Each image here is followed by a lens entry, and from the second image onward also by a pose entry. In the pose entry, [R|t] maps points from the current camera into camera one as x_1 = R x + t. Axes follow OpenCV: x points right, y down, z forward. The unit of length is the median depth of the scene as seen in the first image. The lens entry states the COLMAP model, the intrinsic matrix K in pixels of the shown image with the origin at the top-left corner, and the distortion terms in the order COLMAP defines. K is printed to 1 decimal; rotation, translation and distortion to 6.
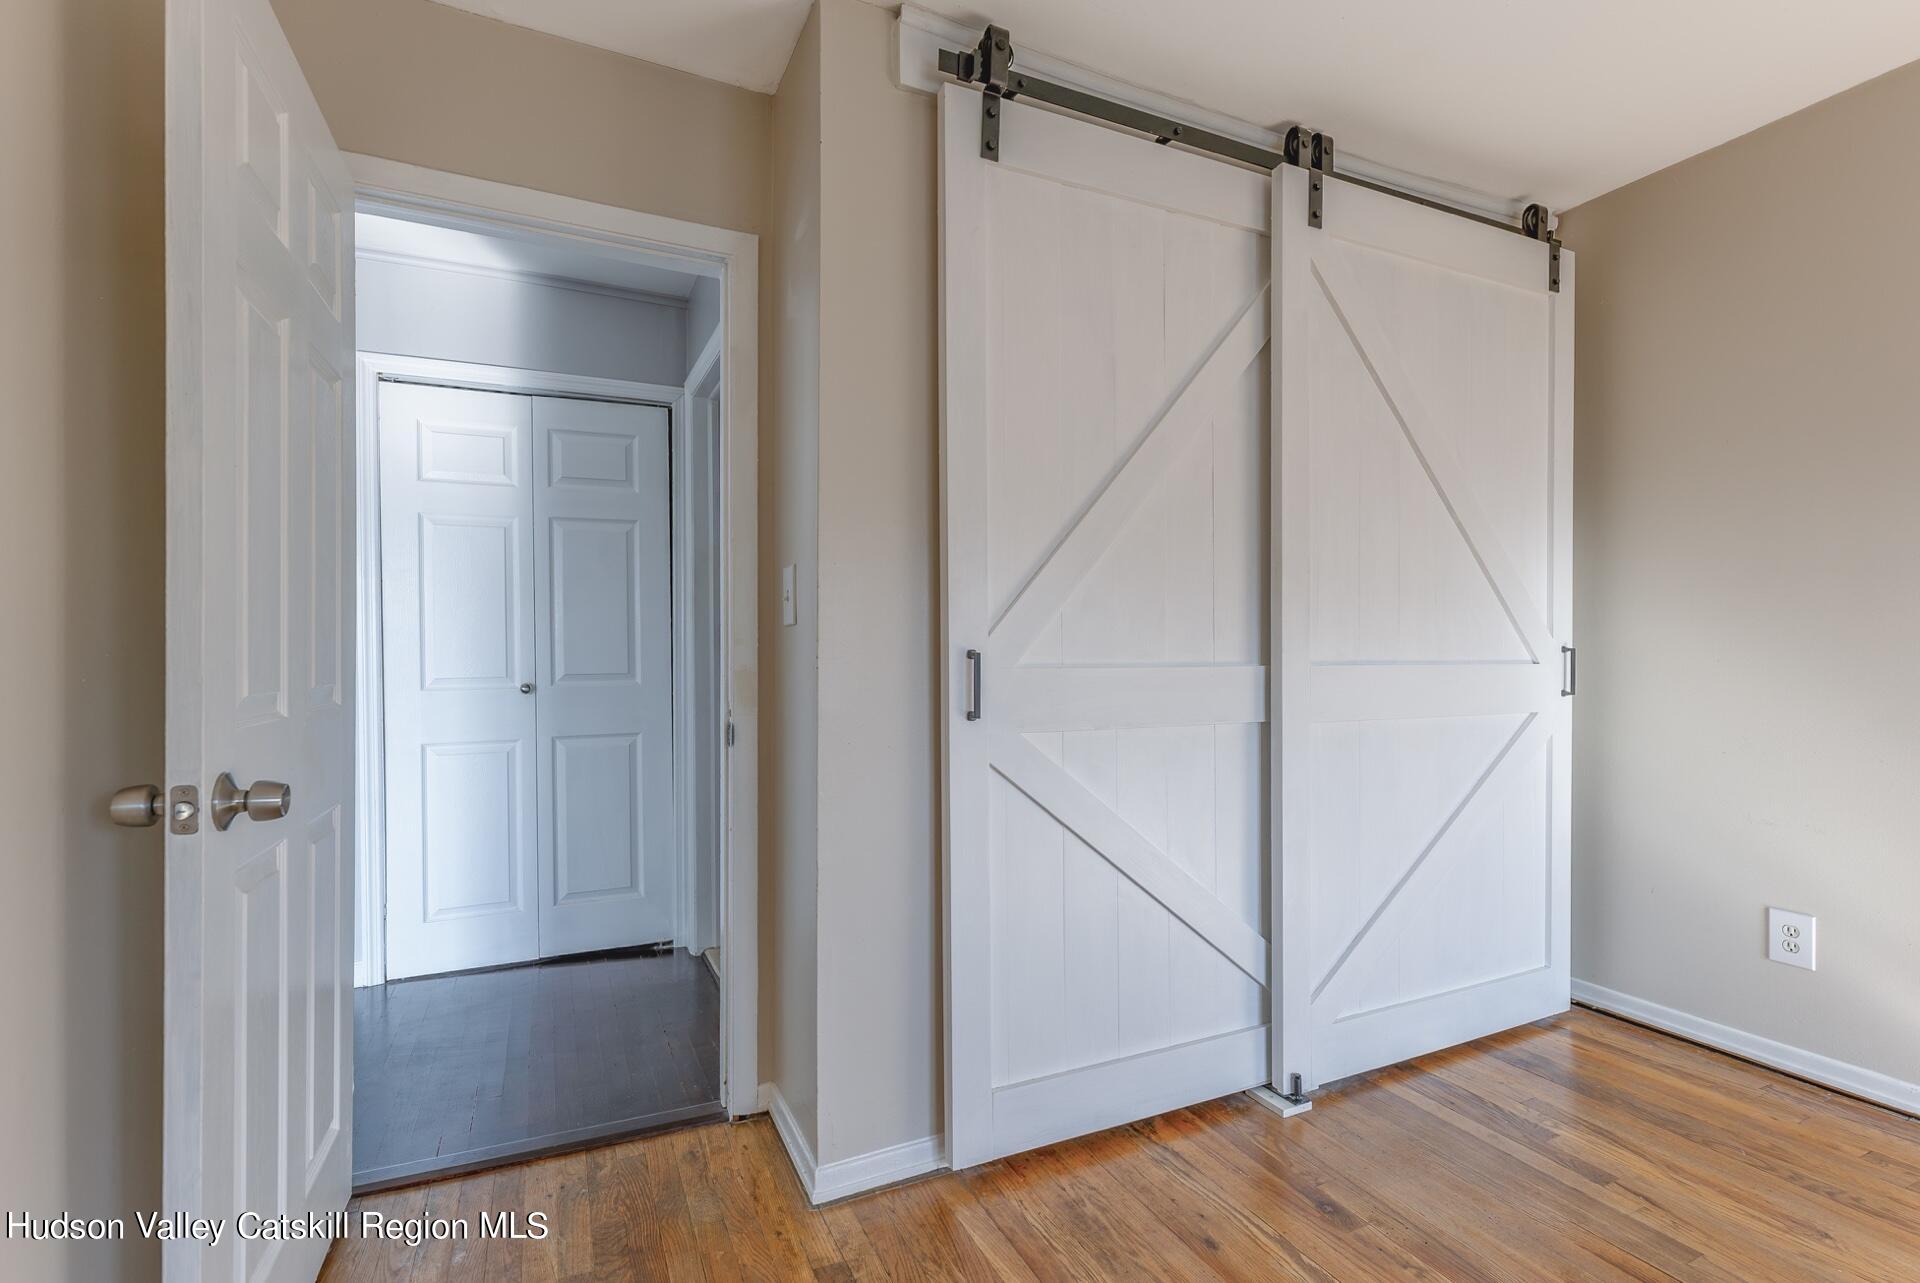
lens RADIAL K [[910.7, 0, 1008.6], [0, 910.7, 649.2], [0, 0, 1]] dist [0.009414, -0.000179]
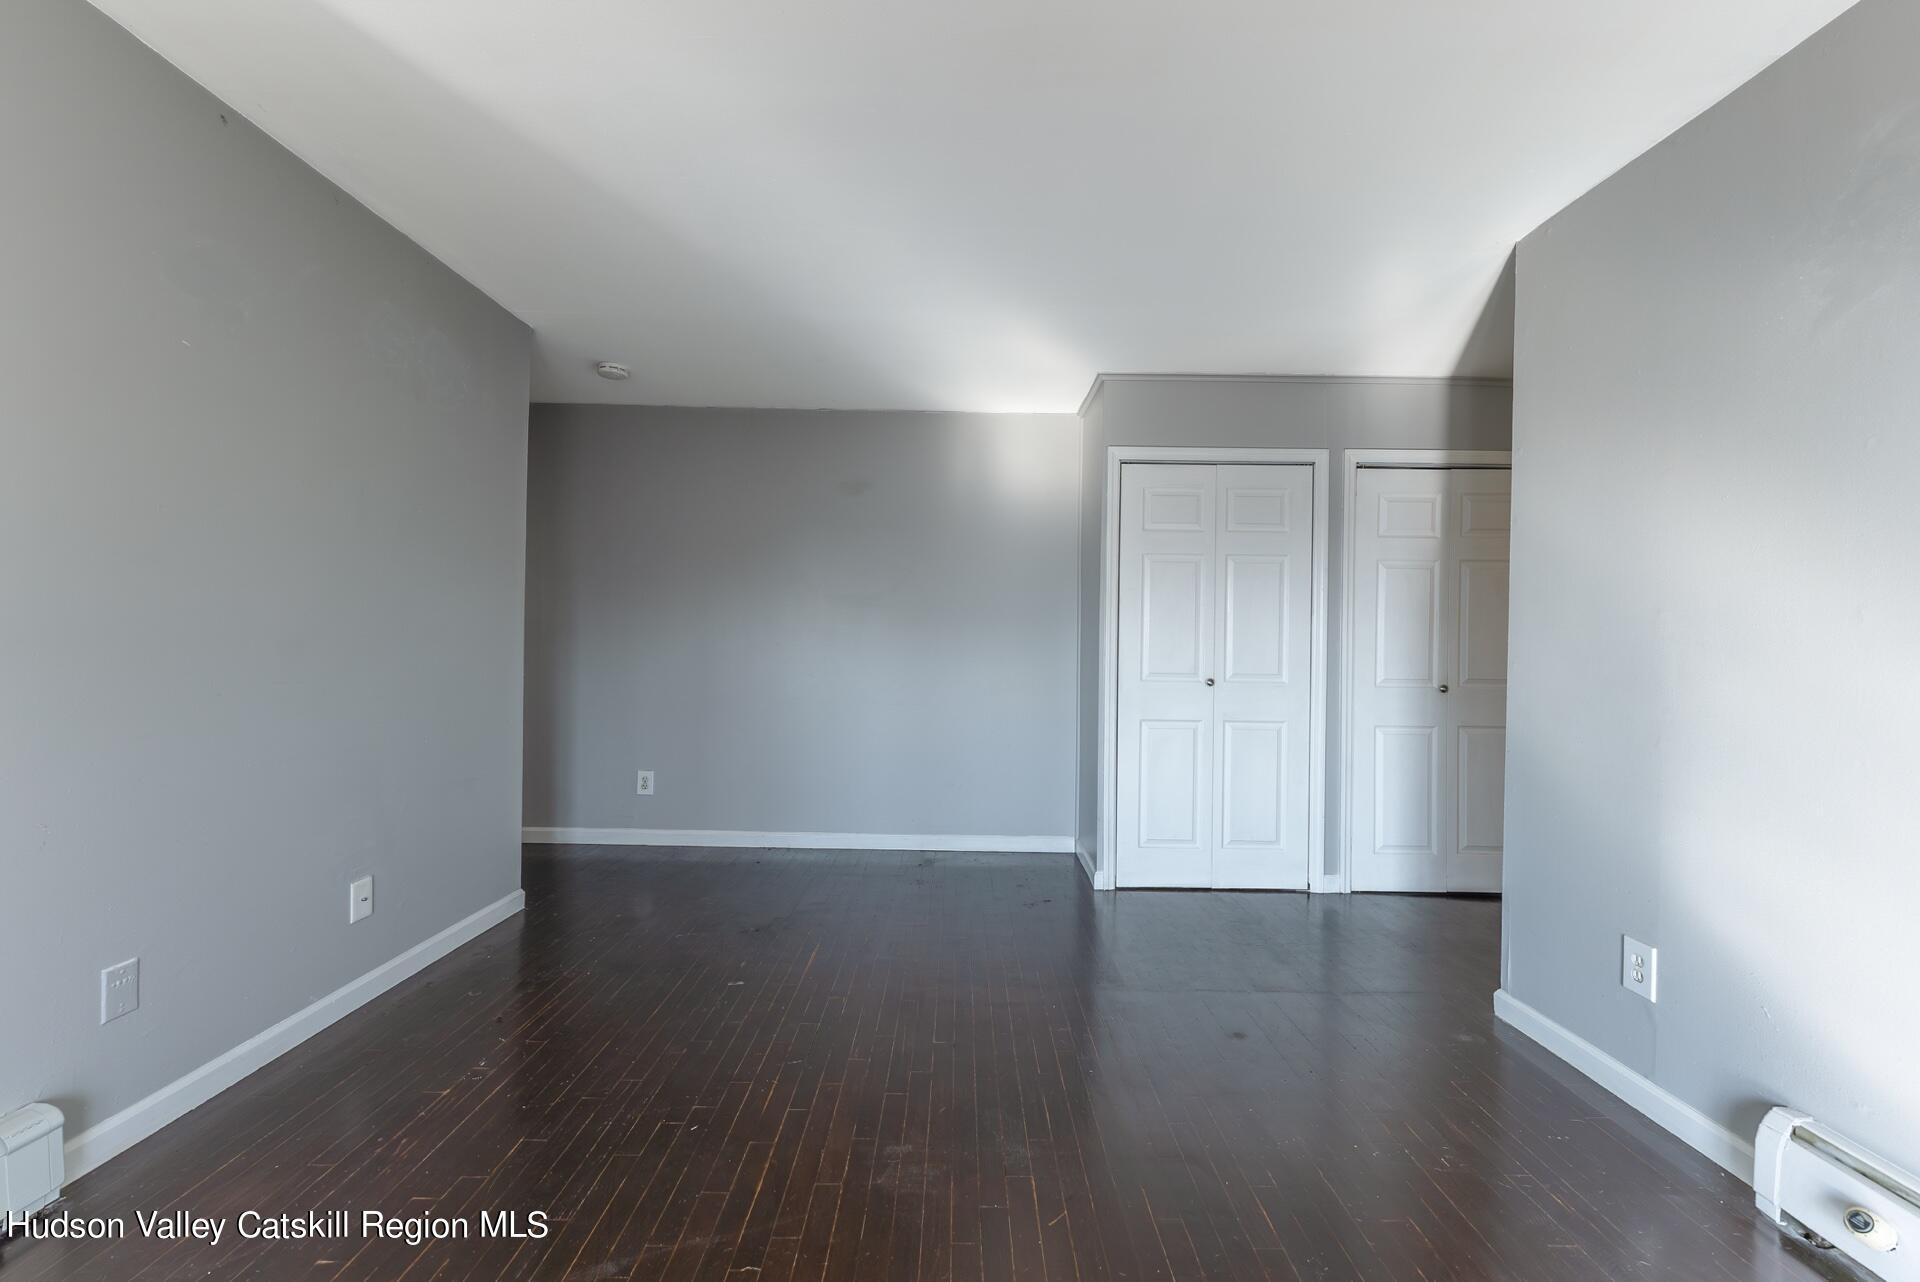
lens RADIAL K [[778.3, 0, 969.1], [0, 778.3, 645.5], [0, 0, 1]] dist [0.003179, -0.000017]
pose [[0.897369, 0.014270, -0.441050, -0.647646], [-0.017089, 0.999851, -0.002421, -0.005395], [0.440950, 0.009710, 0.897479, -0.325805]]
